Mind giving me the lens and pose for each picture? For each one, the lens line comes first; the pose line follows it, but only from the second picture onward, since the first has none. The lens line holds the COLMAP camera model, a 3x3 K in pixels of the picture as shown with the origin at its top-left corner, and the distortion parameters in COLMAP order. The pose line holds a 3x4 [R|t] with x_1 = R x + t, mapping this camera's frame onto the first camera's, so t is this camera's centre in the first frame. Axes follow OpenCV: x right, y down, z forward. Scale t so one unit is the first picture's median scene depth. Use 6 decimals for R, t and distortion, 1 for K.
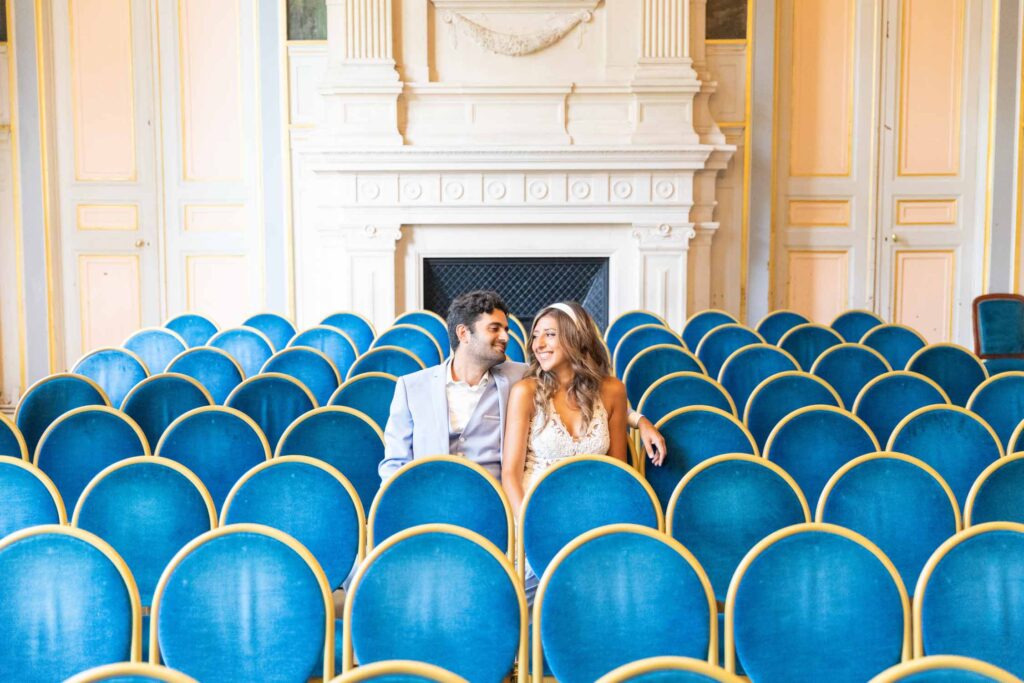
lens RADIAL K [[1416.8, 0, 508.8], [0, 1416.8, 345.7], [0, 0, 1]] dist [0.007531, 0.000000]
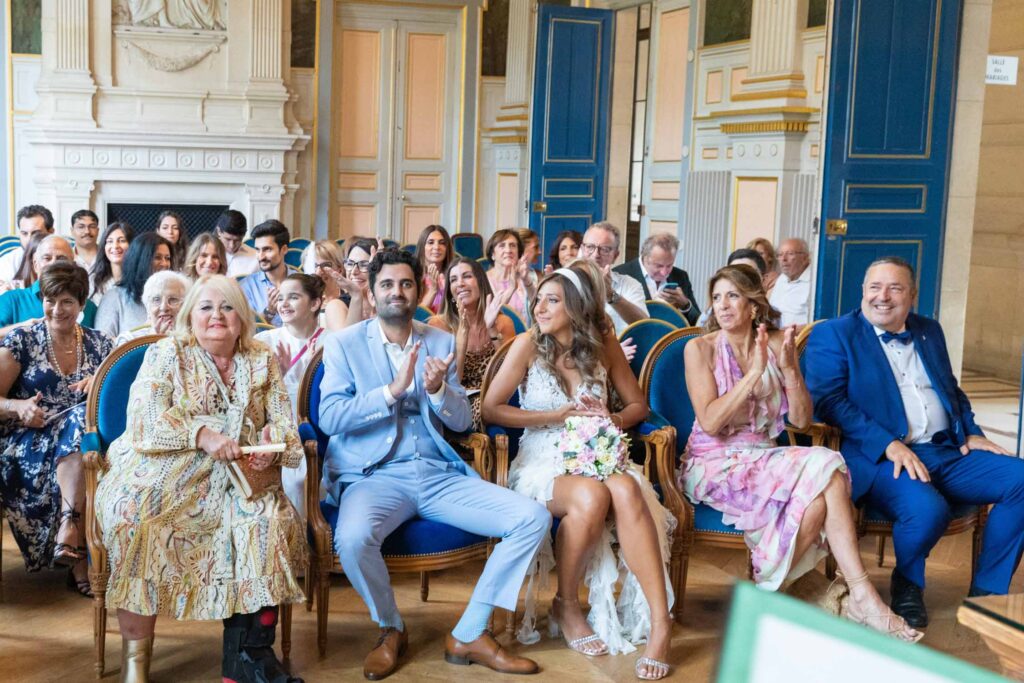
lens RADIAL K [[1335.3, 0, 354.5], [0, 1335.3, 332.4], [0, 0, 1]] dist [0.030504, 0.000000]
pose [[0.961170, -0.005962, 0.275893, -0.204199], [0.003929, 0.999961, 0.007922, 0.065965], [-0.275929, -0.006530, 0.961156, -0.444586]]
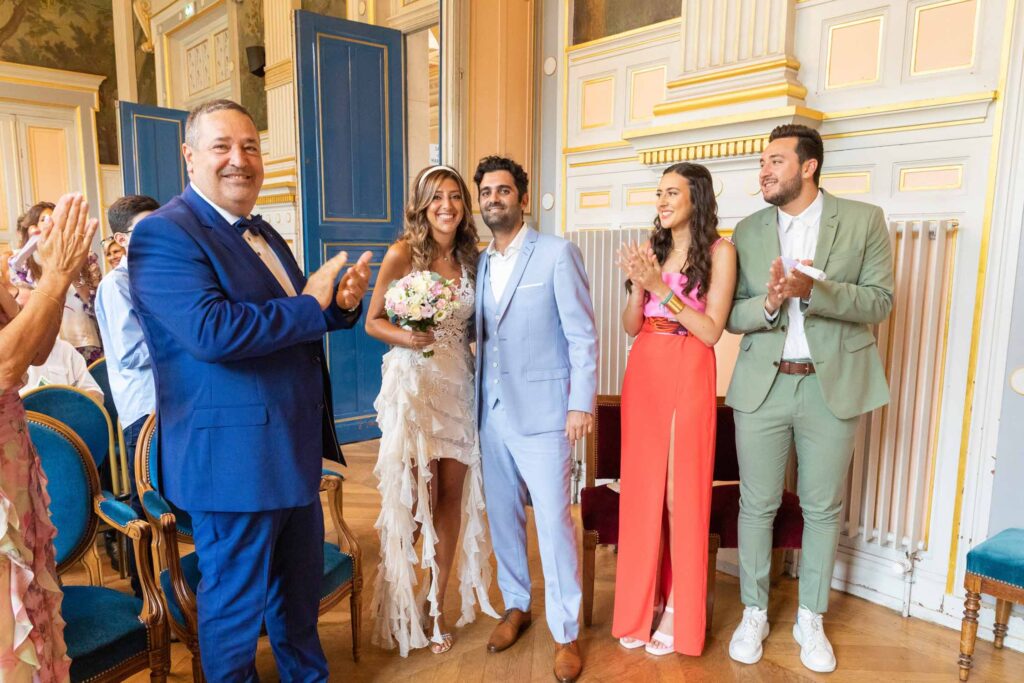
lens RADIAL K [[778.3, 0, 509.8], [0, 778.3, 376.6], [0, 0, 1]] dist [0.003074, 0.005143]
pose [[0.759329, -0.091866, 0.644190, 0.063019], [0.061924, 0.995693, 0.069001, 0.048353], [-0.647754, -0.012504, 0.761747, -0.247991]]
